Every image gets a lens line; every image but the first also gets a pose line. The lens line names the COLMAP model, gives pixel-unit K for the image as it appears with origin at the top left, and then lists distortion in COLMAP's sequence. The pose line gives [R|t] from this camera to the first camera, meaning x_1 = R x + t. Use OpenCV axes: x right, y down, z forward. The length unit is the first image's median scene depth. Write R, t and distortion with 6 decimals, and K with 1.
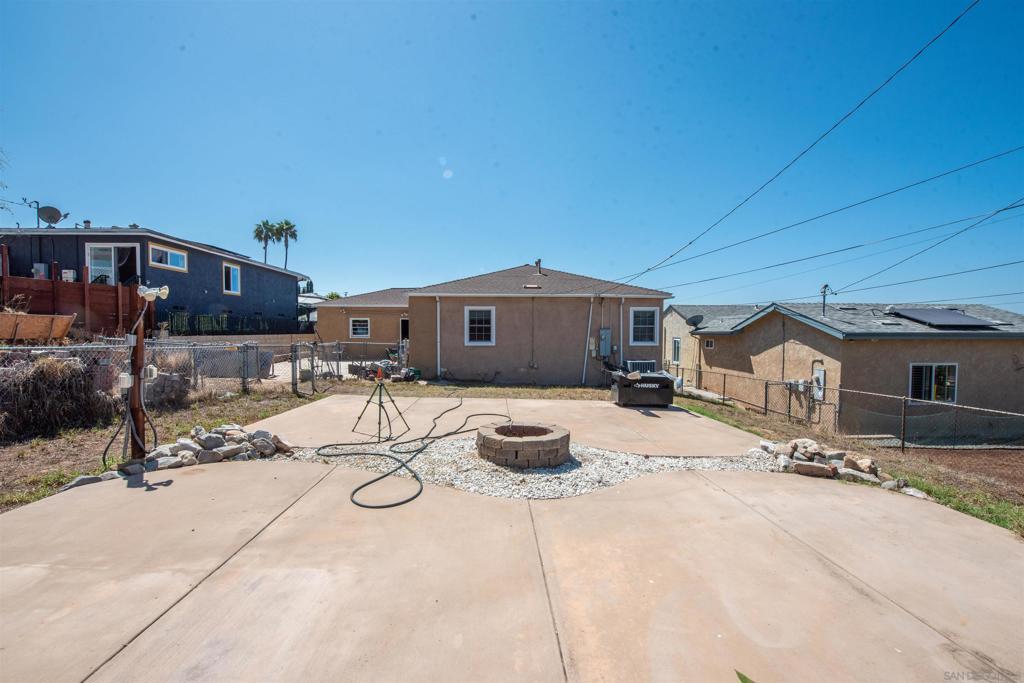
lens RADIAL K [[420.7, 0, 511.8], [0, 420.7, 345.7], [0, 0, 1]] dist [-0.015403, -0.003681]
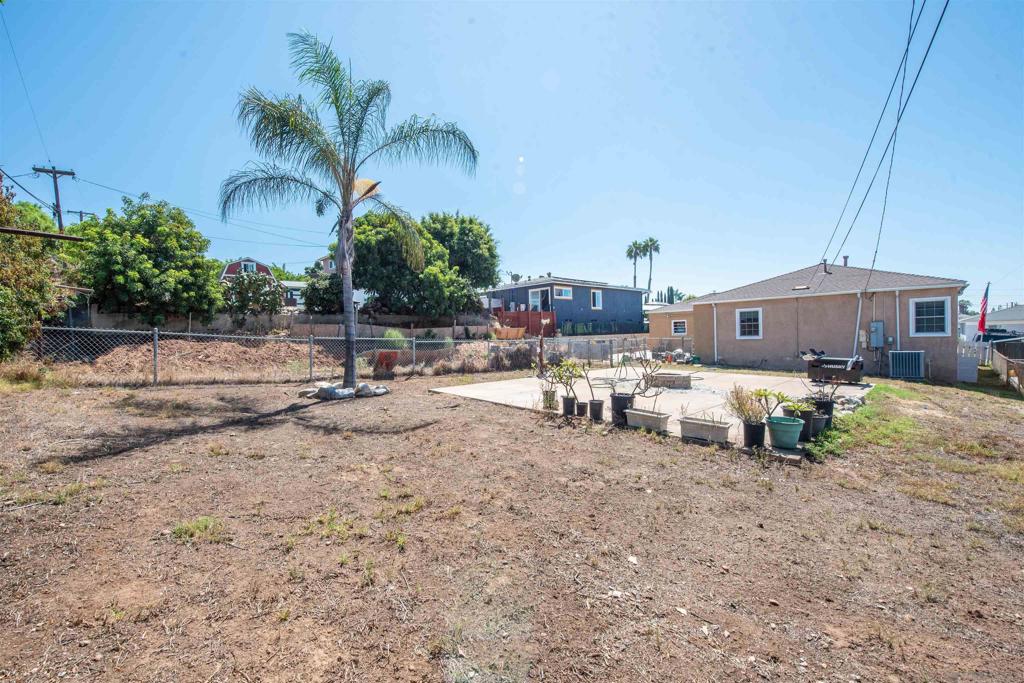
lens RADIAL K [[420.7, 0, 511.8], [0, 420.7, 345.7], [0, 0, 1]] dist [-0.015403, -0.003681]
pose [[0.663777, -0.004278, -0.747918, 0.391439], [0.006719, 0.999977, 0.000244, 0.014634], [0.747900, -0.005187, 0.663791, -0.377010]]
